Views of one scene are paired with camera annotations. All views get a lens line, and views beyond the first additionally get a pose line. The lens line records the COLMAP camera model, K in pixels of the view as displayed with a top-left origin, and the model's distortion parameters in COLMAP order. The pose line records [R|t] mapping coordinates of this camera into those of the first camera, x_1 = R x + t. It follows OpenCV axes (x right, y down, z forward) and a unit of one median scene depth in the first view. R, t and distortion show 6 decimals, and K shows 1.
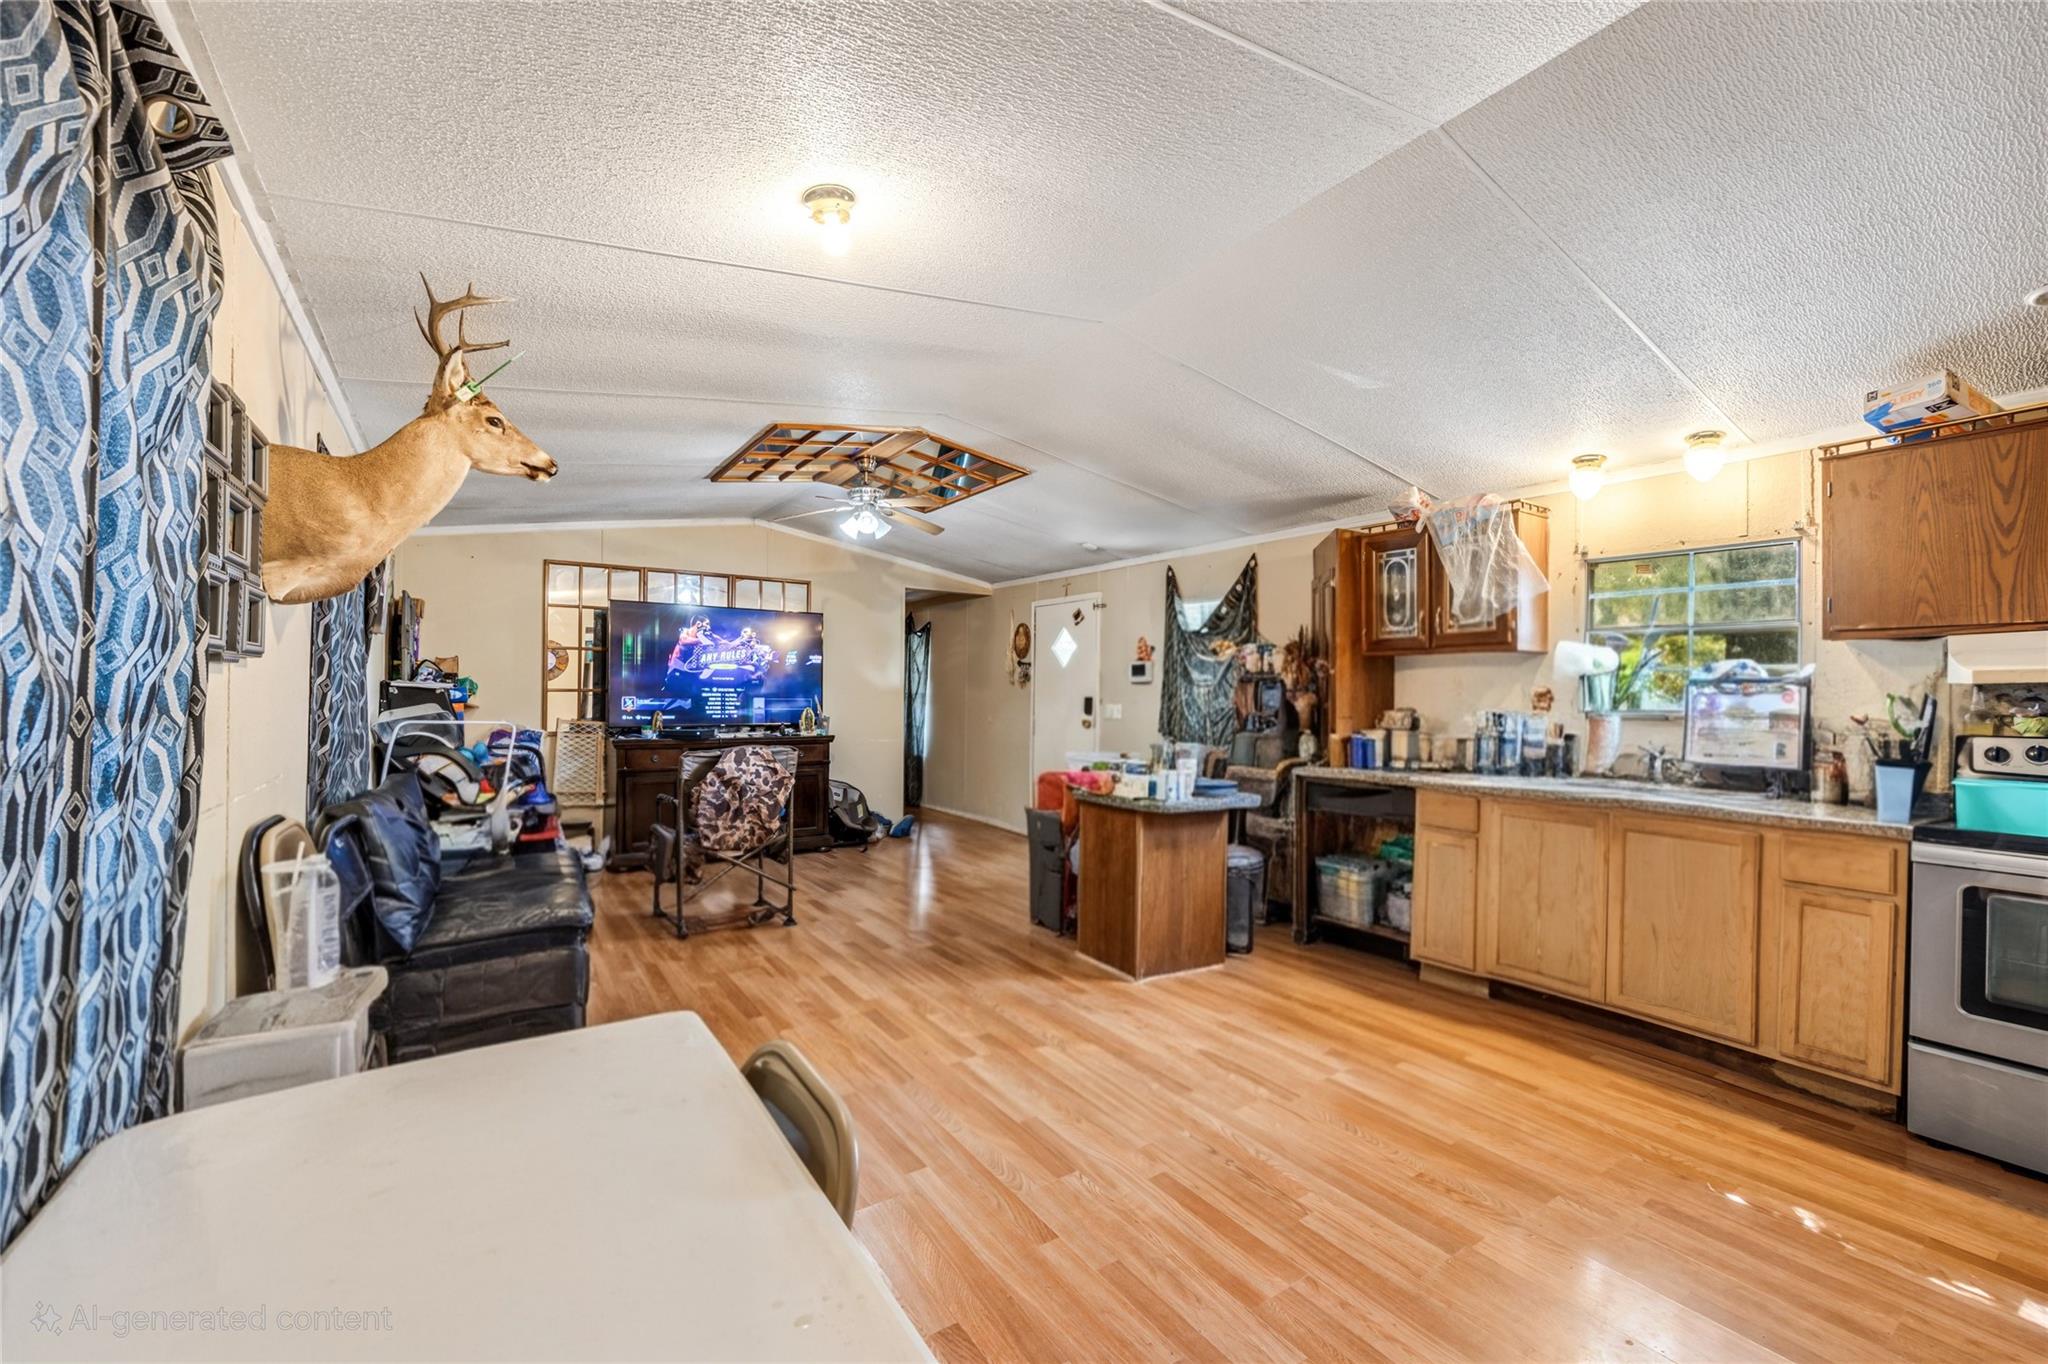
lens RADIAL K [[822.3, 0, 1032.2], [0, 822.3, 688.7], [0, 0, 1]] dist [-0.001688, 0.000149]
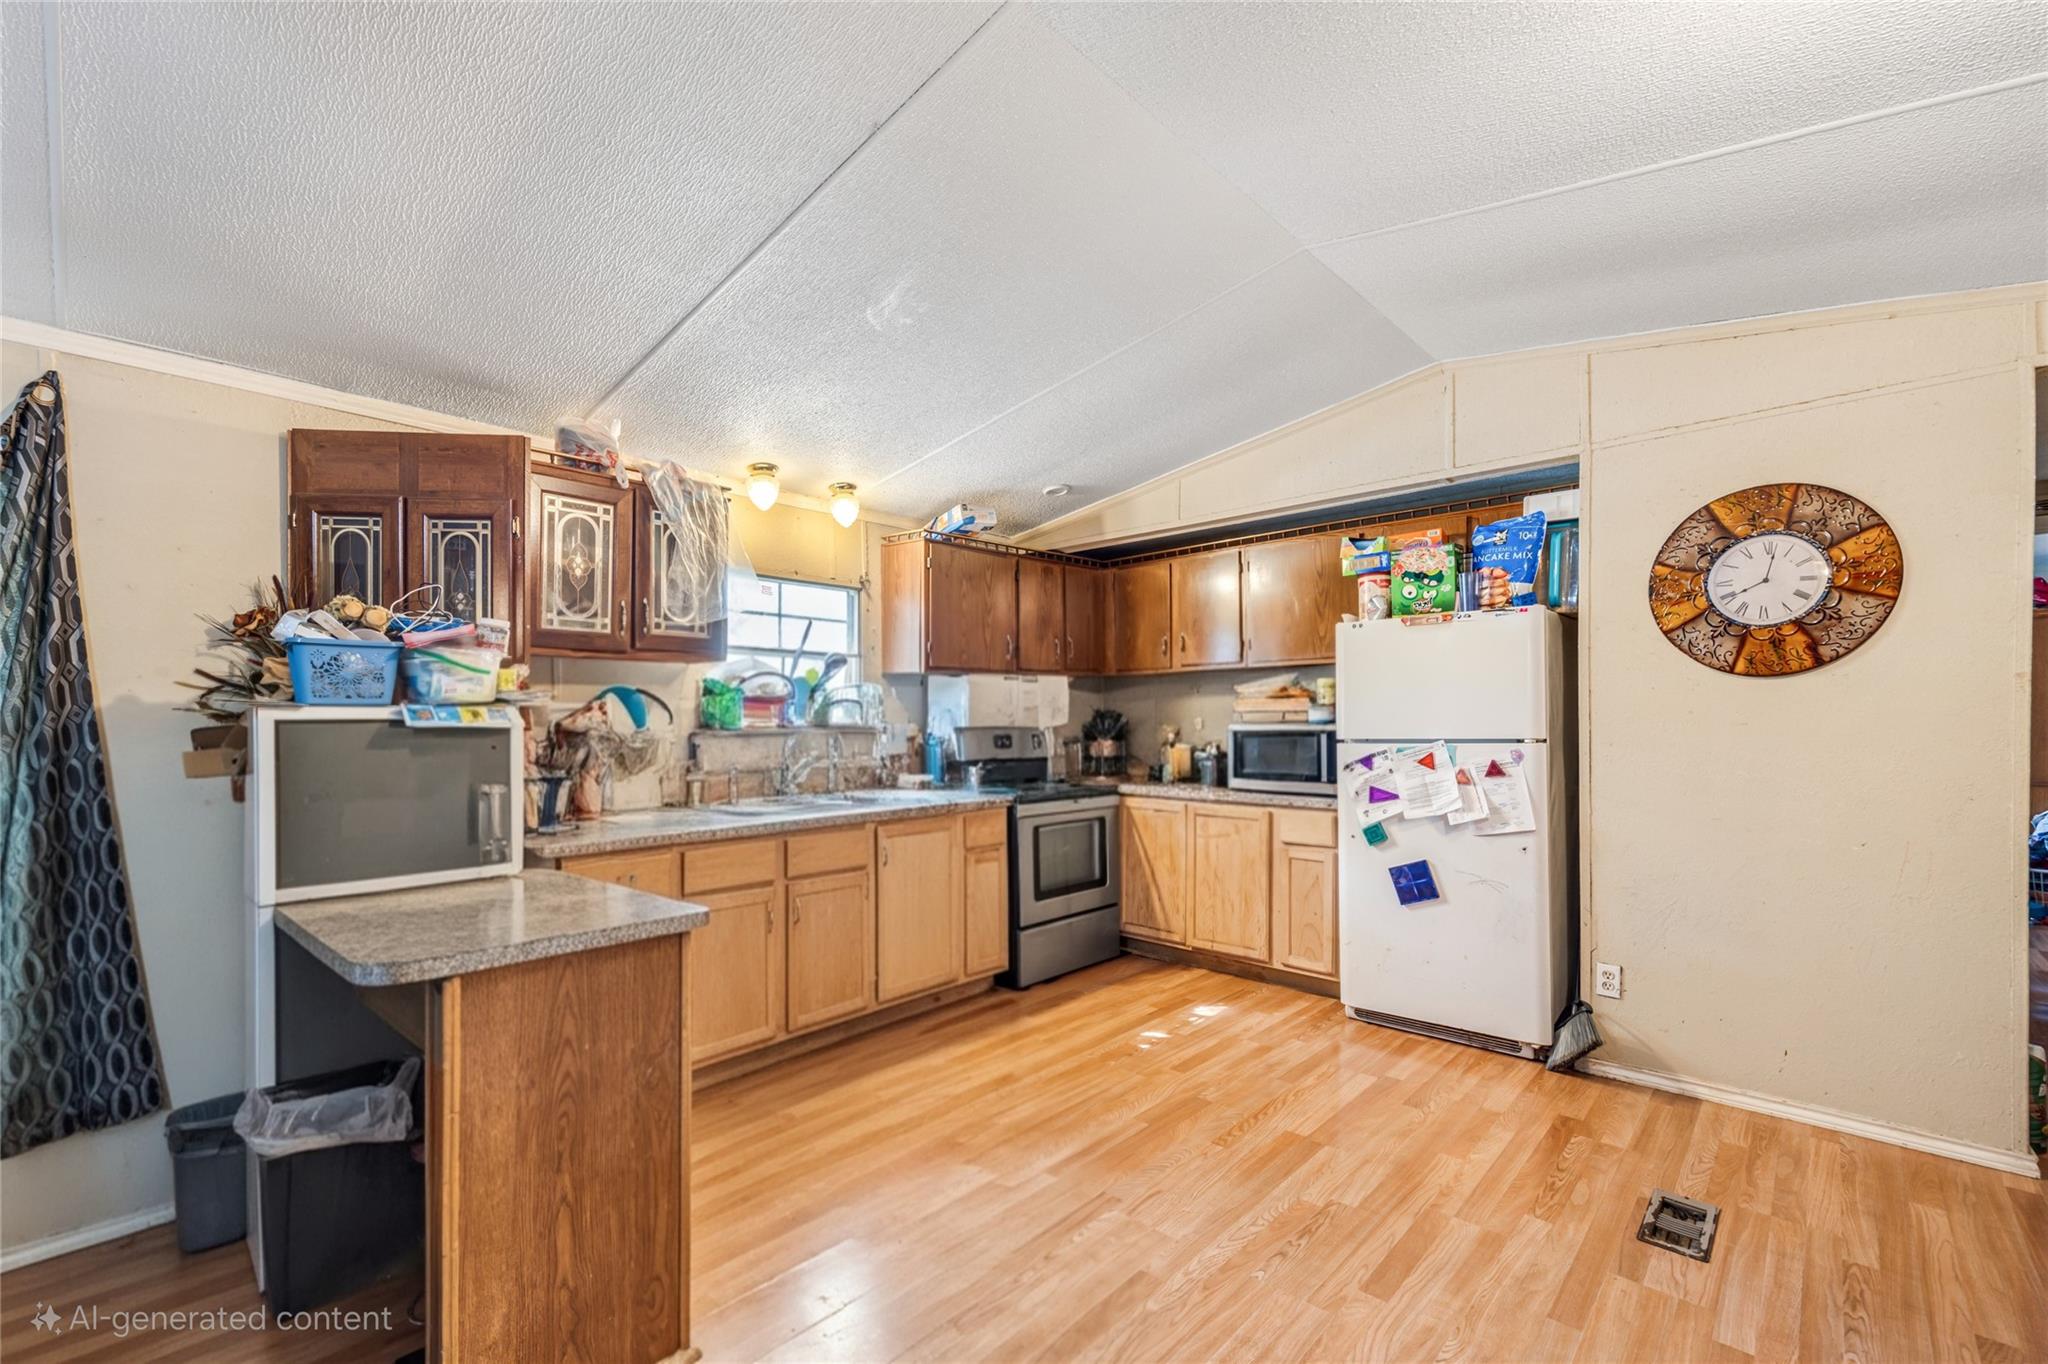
lens RADIAL K [[849.4, 0, 1020.6], [0, 849.4, 723.5], [0, 0, 1]] dist [0.000225, -0.000040]
pose [[-0.216135, -0.005841, 0.976346, -0.526706], [0.004541, 0.999965, 0.006988, 0.016811], [-0.976353, 0.005944, -0.216101, 1.355167]]
